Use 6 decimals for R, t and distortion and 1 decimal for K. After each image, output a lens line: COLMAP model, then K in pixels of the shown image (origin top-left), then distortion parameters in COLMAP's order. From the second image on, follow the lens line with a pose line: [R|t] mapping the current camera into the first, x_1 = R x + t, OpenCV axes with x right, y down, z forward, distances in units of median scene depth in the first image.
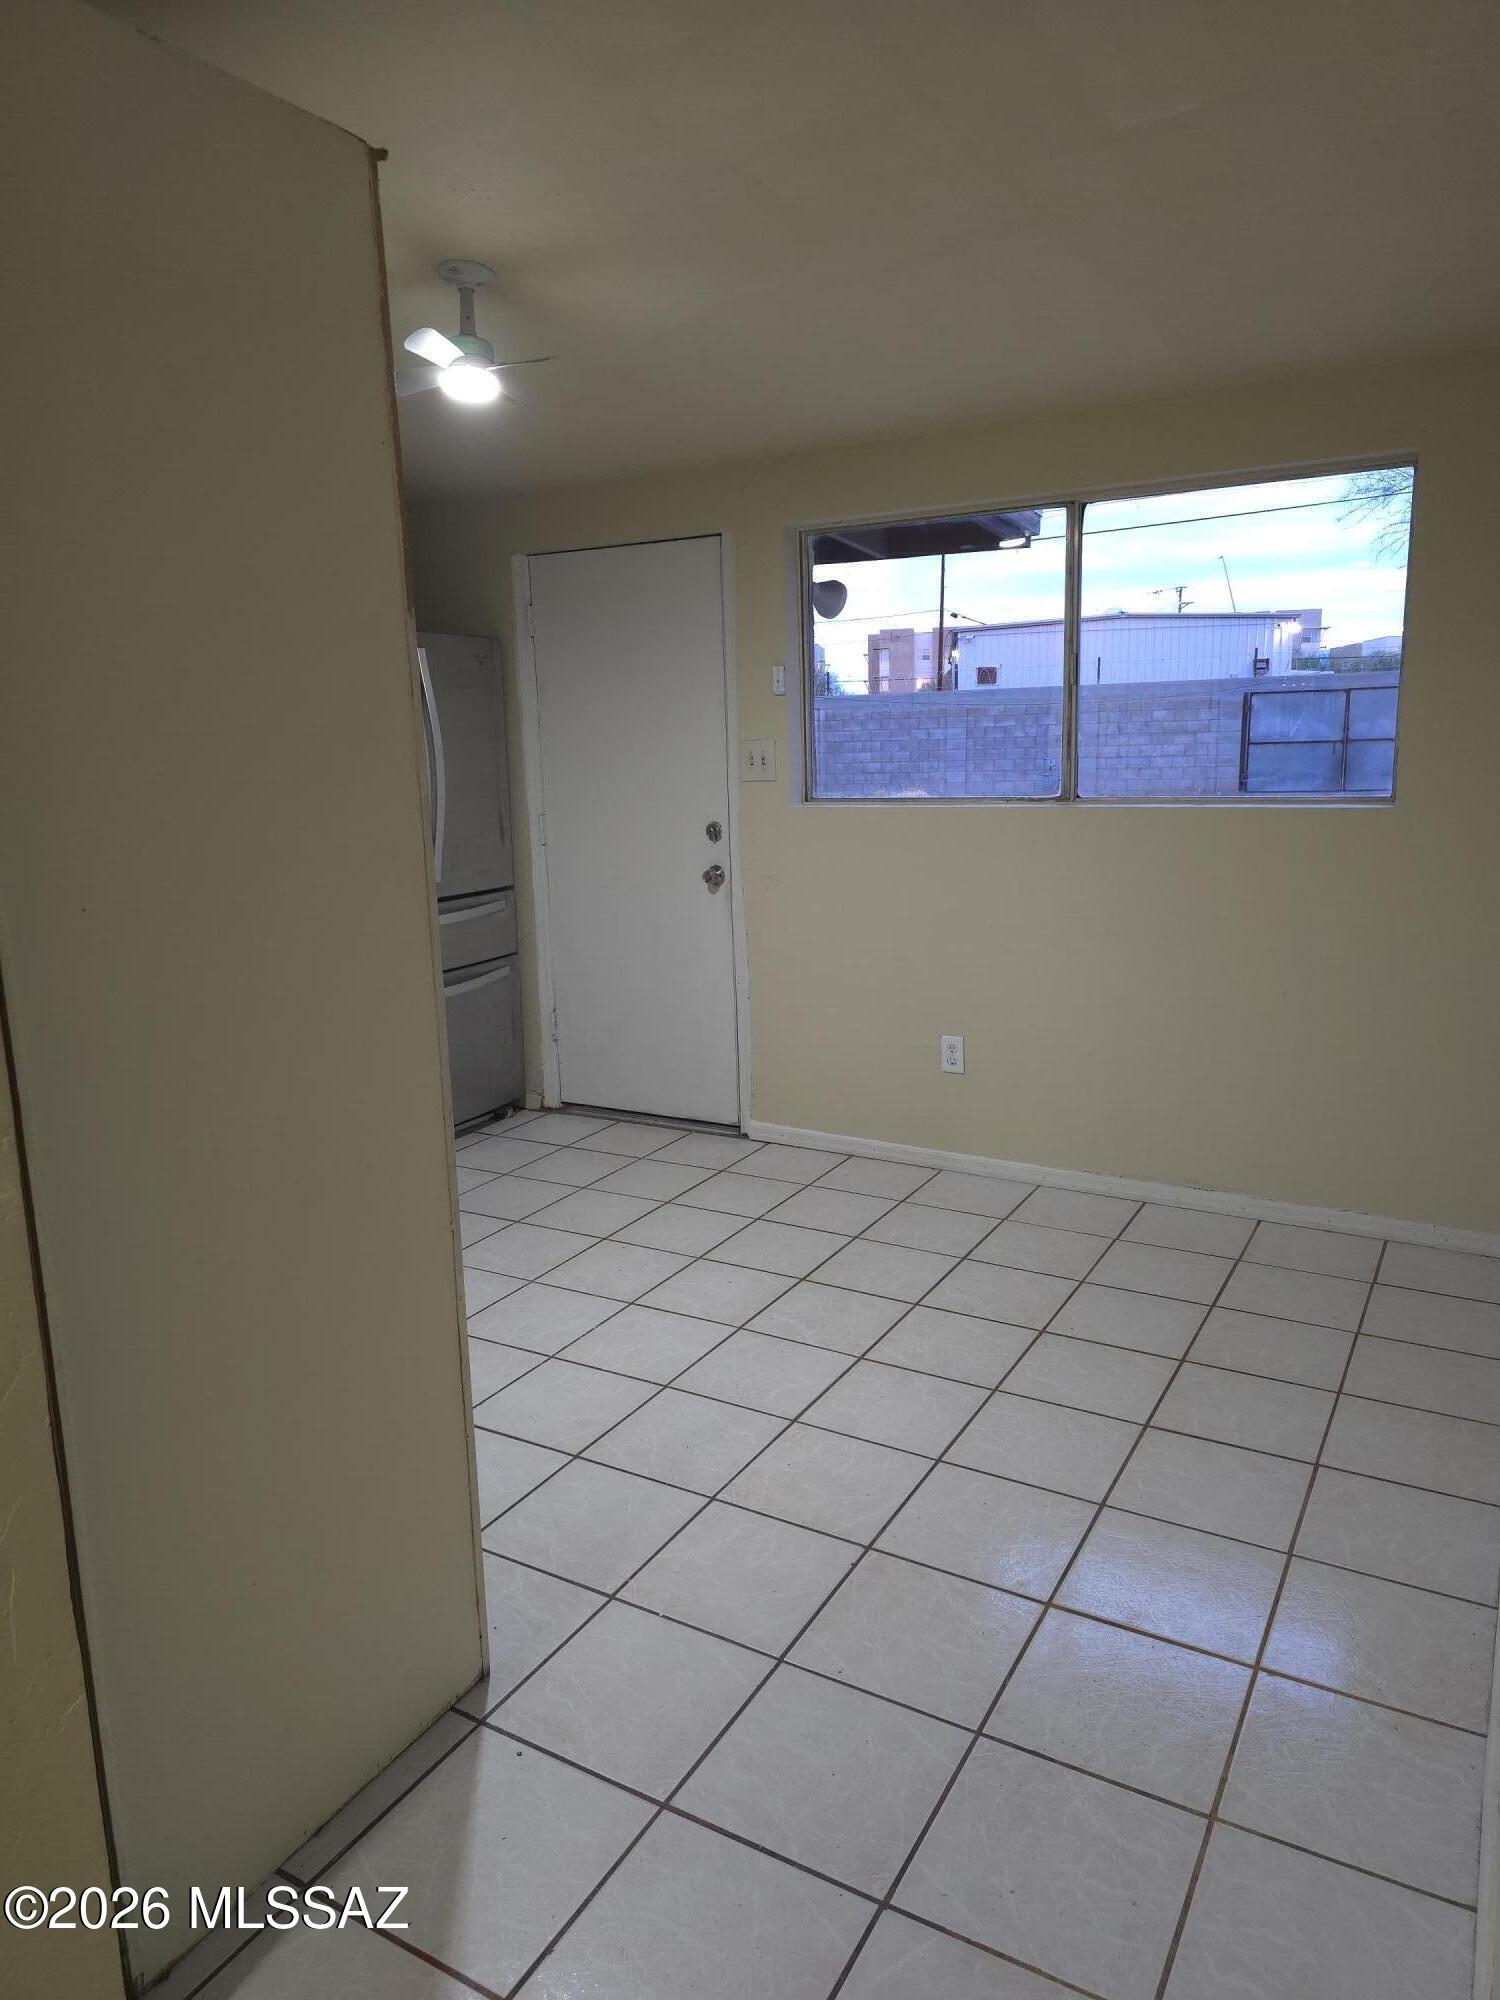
lens RADIAL K [[1343.2, 0, 749.8], [0, 1343.2, 972.4], [0, 0, 1]] dist [0.067833, -0.071808]
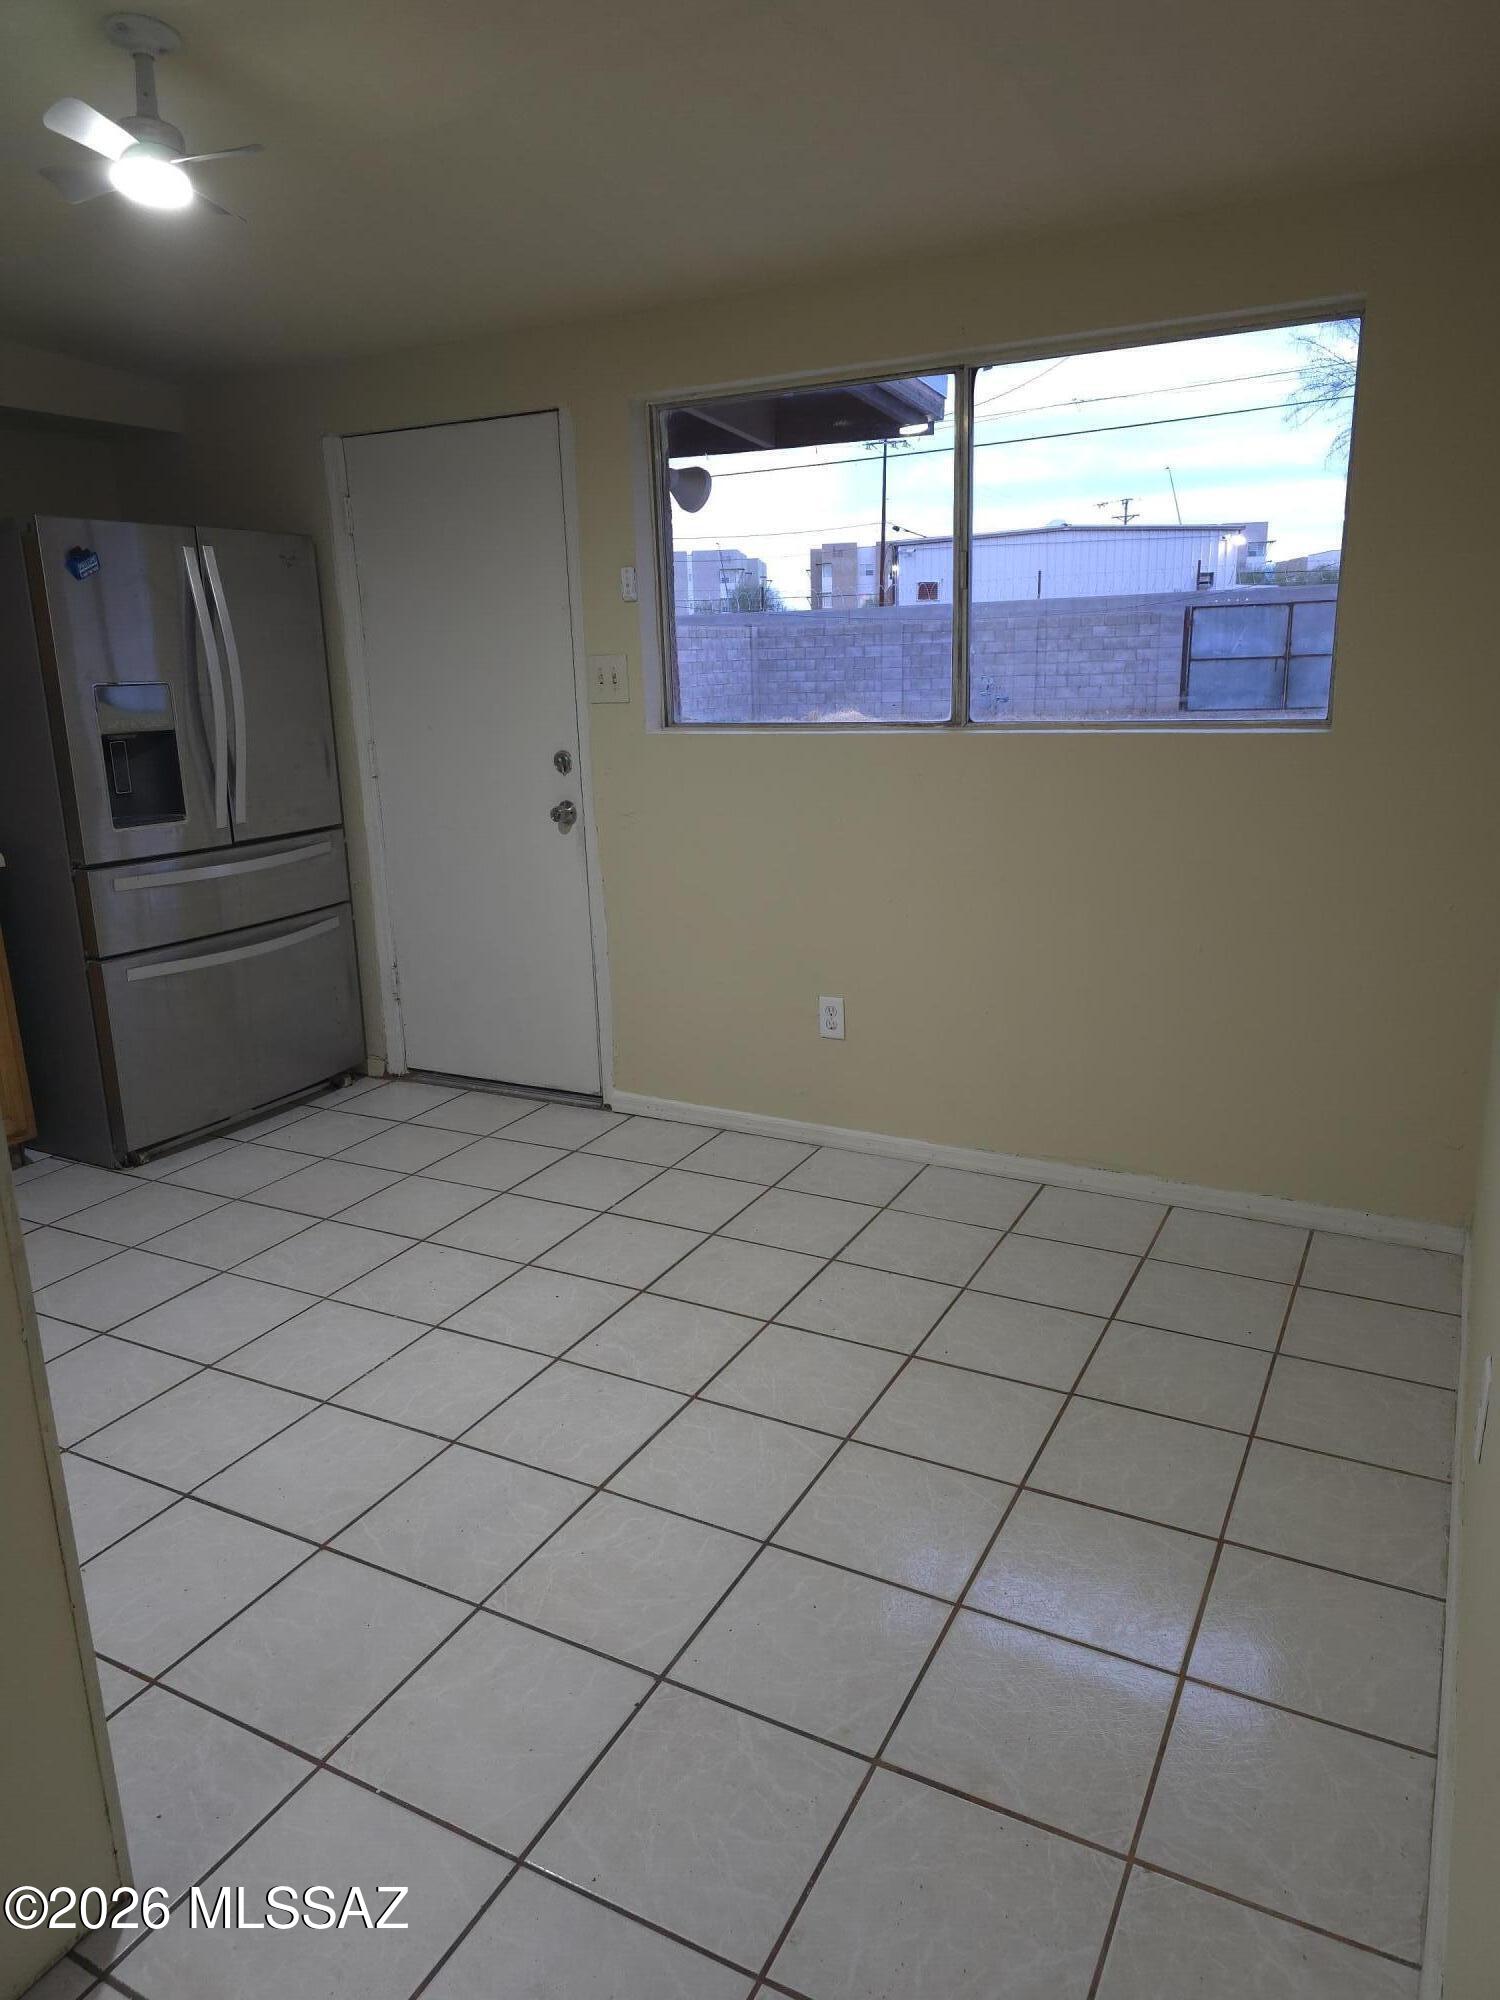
lens RADIAL K [[1345.4, 0, 741.8], [0, 1345.4, 974.2], [0, 0, 1]] dist [0.062835, -0.056956]
pose [[0.999420, -0.011366, 0.032094, 0.056673], [0.009473, 0.998240, 0.058536, -0.016951], [-0.032703, -0.058198, 0.997769, 0.112478]]
